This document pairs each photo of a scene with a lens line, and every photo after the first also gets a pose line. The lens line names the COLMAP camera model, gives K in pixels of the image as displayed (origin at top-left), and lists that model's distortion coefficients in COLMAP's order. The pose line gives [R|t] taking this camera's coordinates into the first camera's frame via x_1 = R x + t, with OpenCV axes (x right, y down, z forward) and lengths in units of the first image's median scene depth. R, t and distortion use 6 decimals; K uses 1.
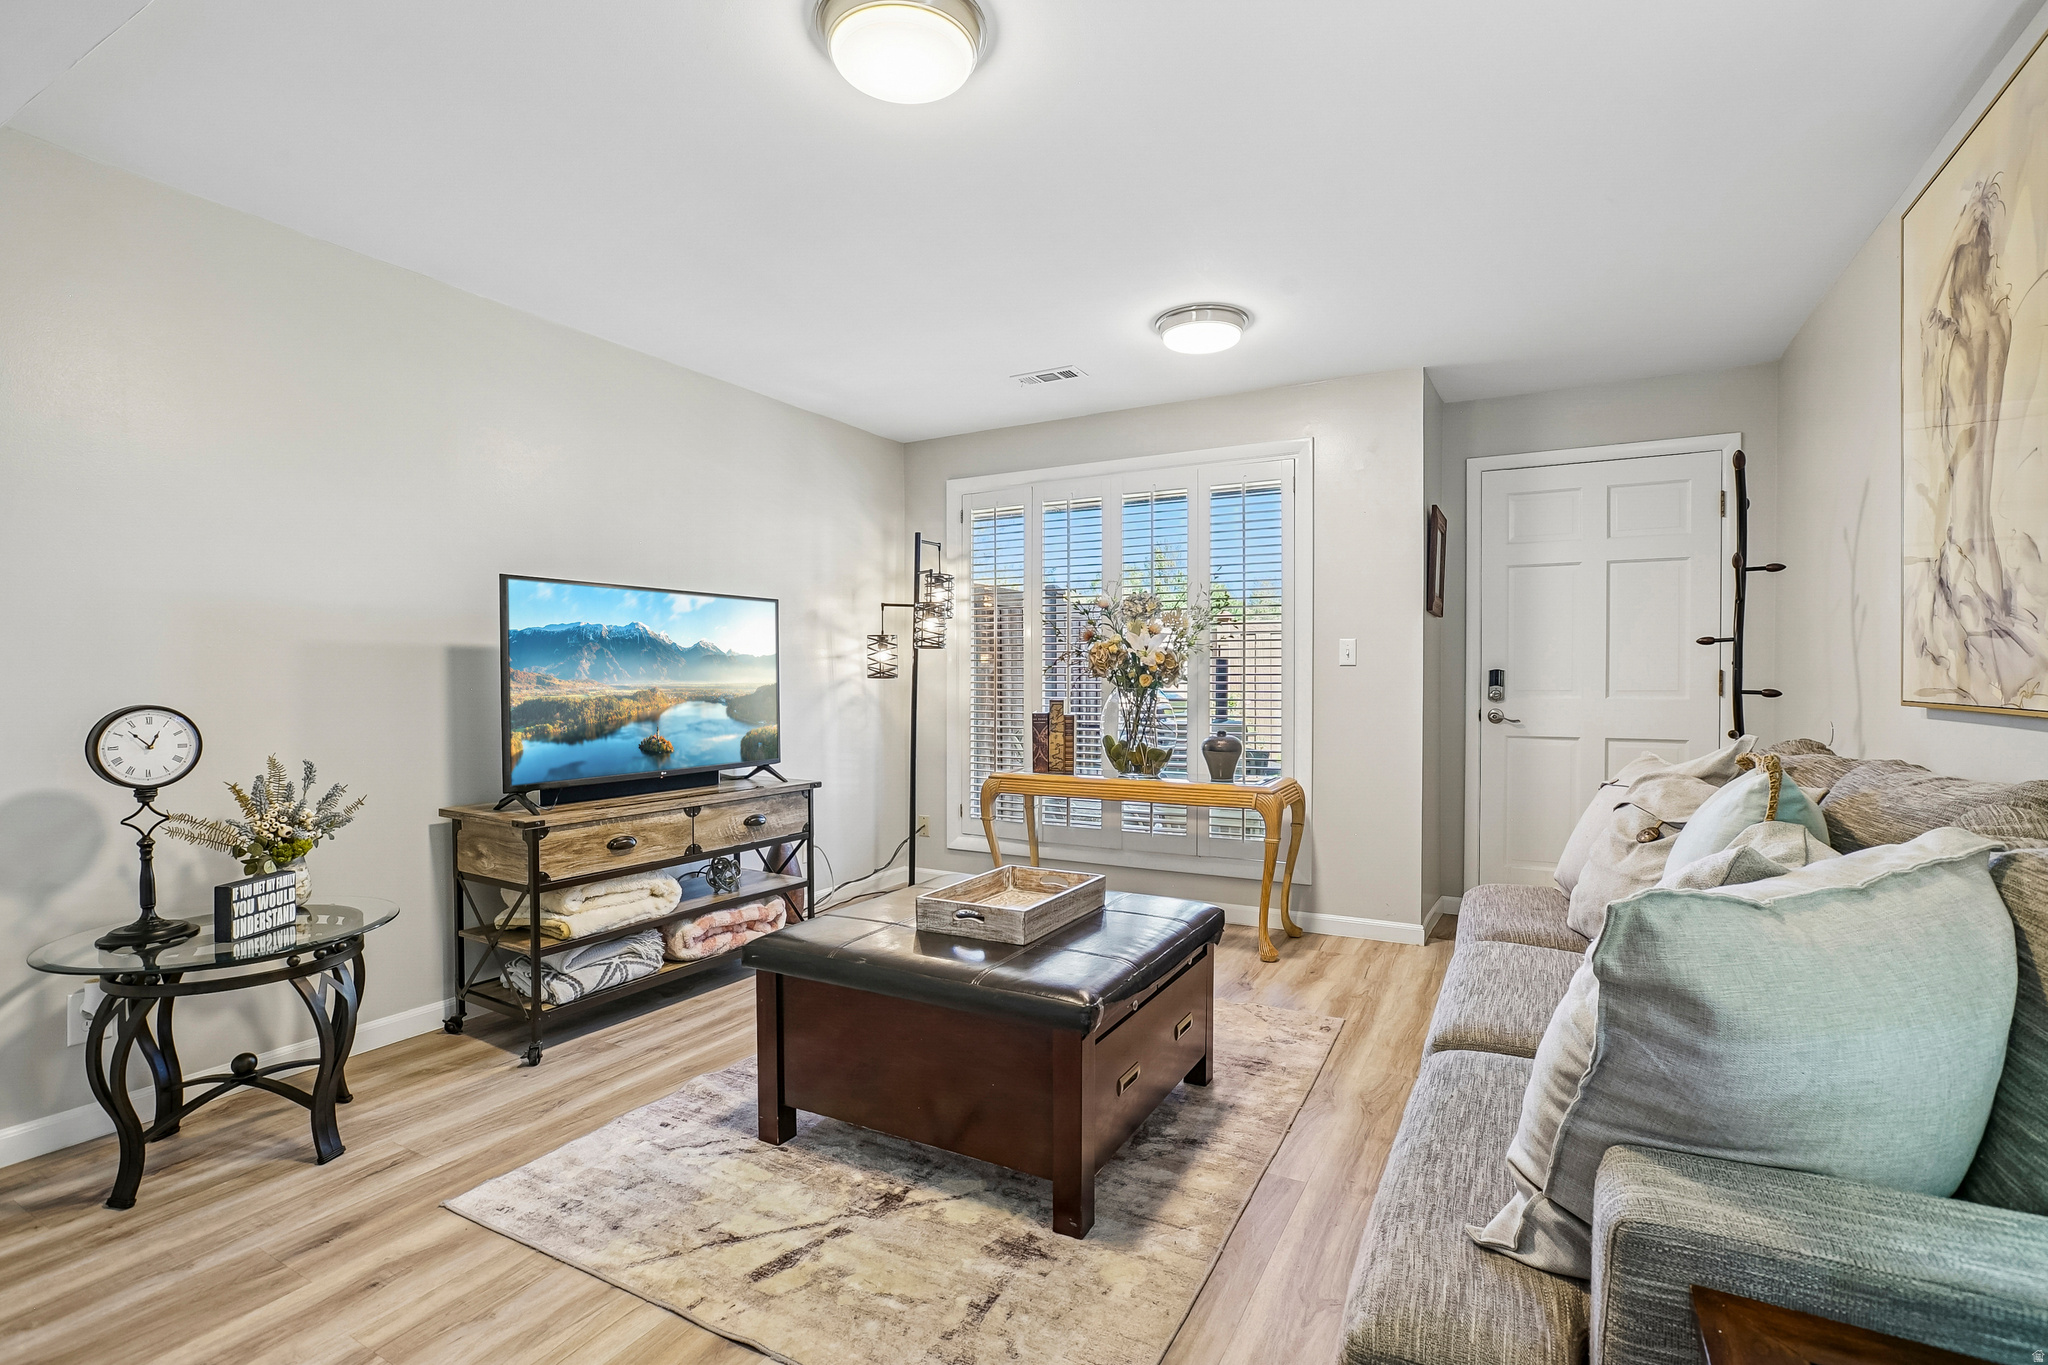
lens RADIAL K [[945.6, 0, 1036.2], [0, 945.6, 688.8], [0, 0, 1]] dist [-0.018302, 0.000749]
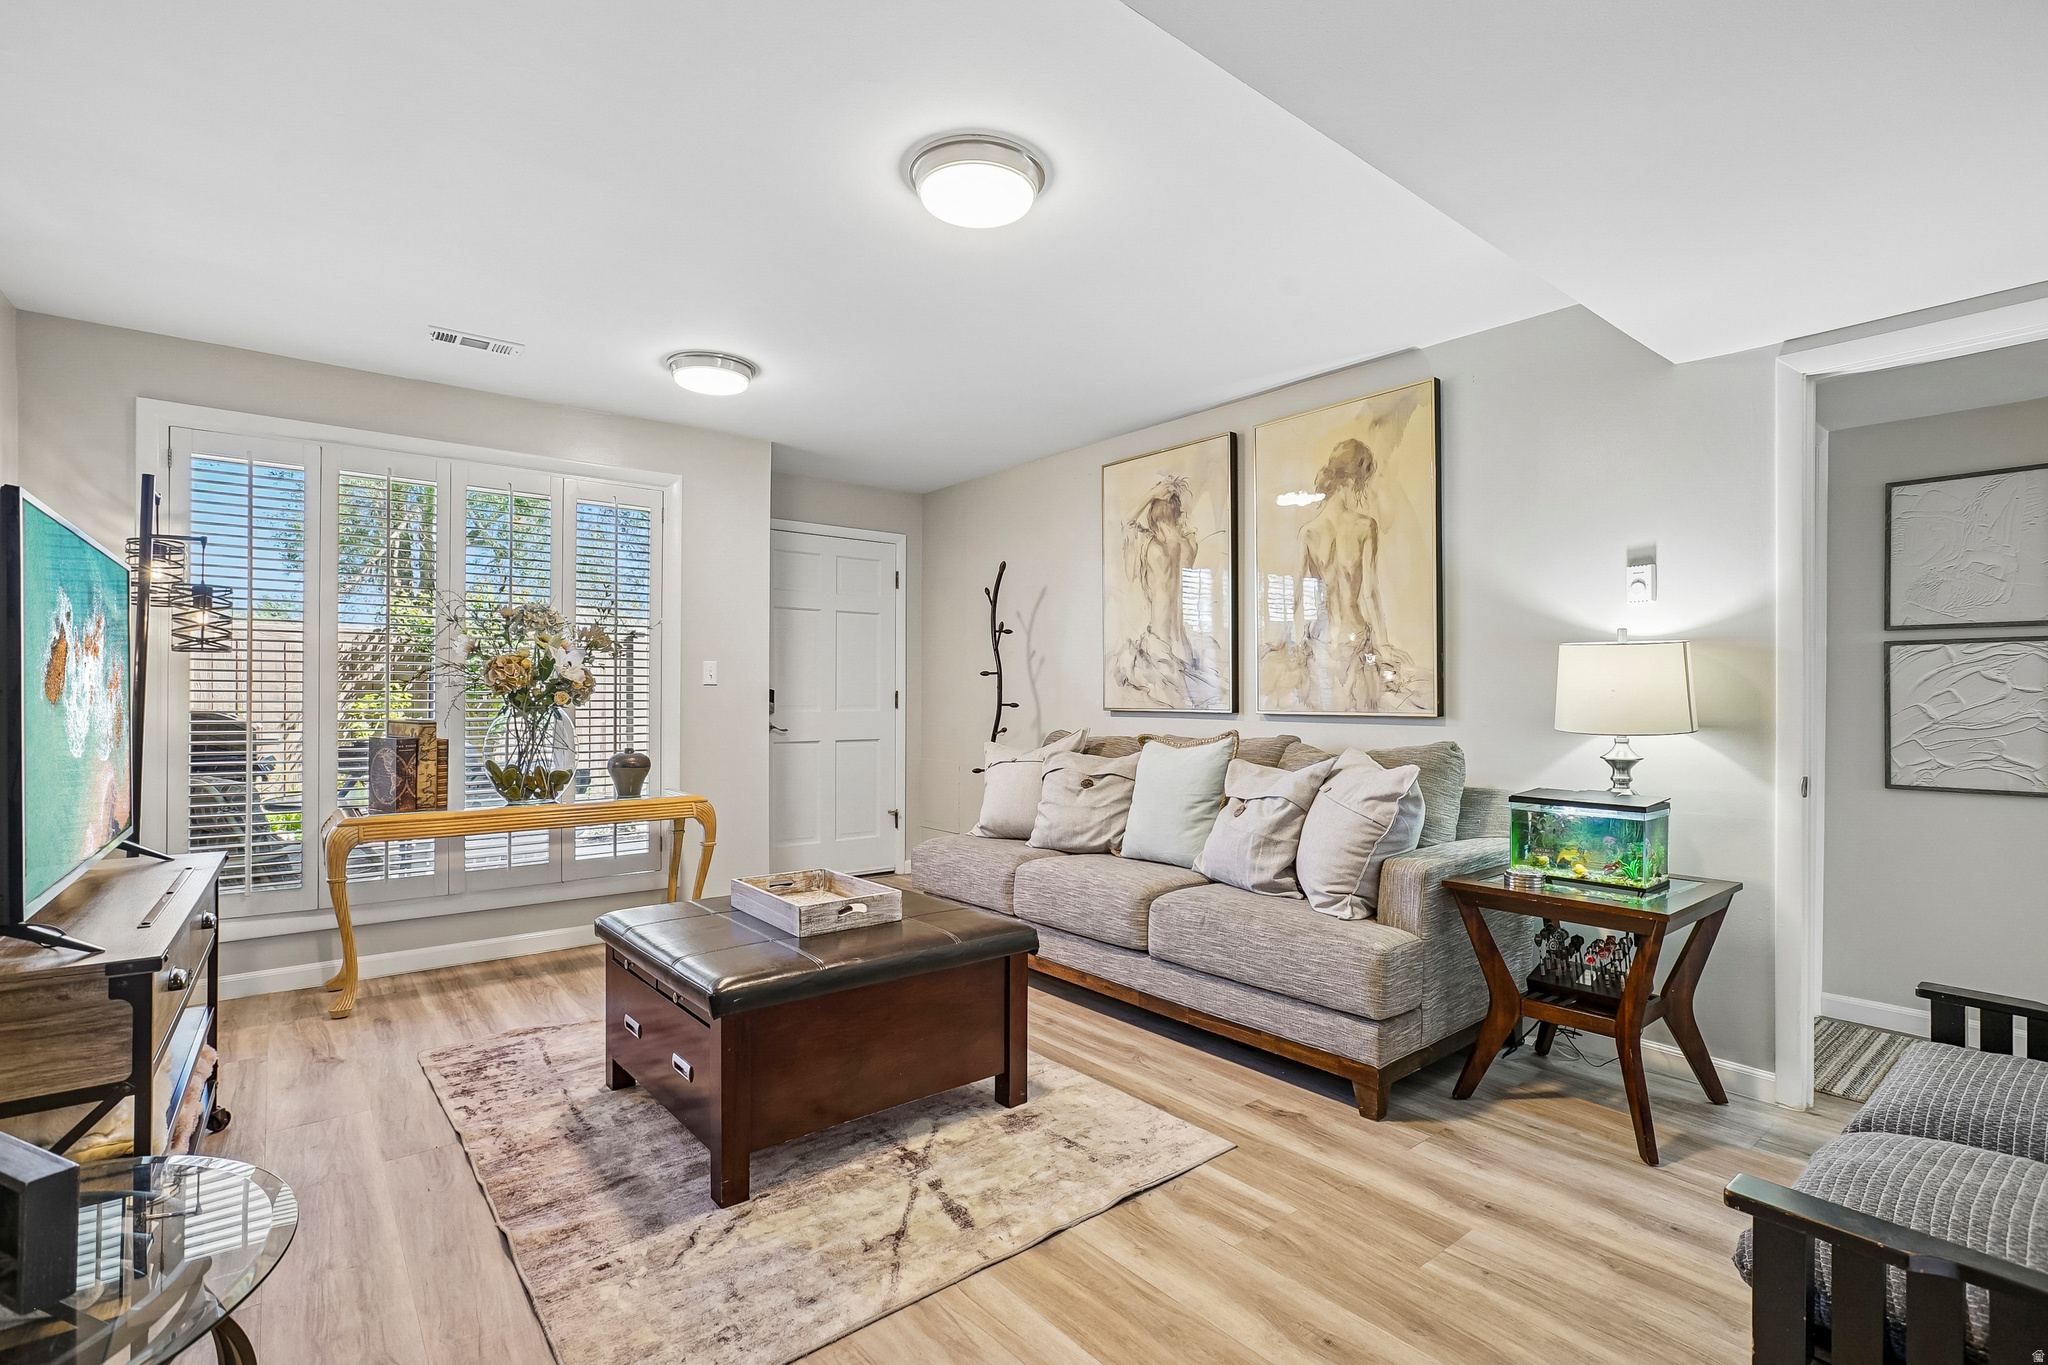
lens RADIAL K [[945.6, 0, 1038.5], [0, 945.6, 685.7], [0, 0, 1]] dist [-0.018302, 0.000749]
pose [[0.374254, 0.010929, 0.927262, -0.720593], [0.008919, 0.999842, -0.015384, -0.002967], [-0.927283, 0.014028, 0.374097, 0.265138]]
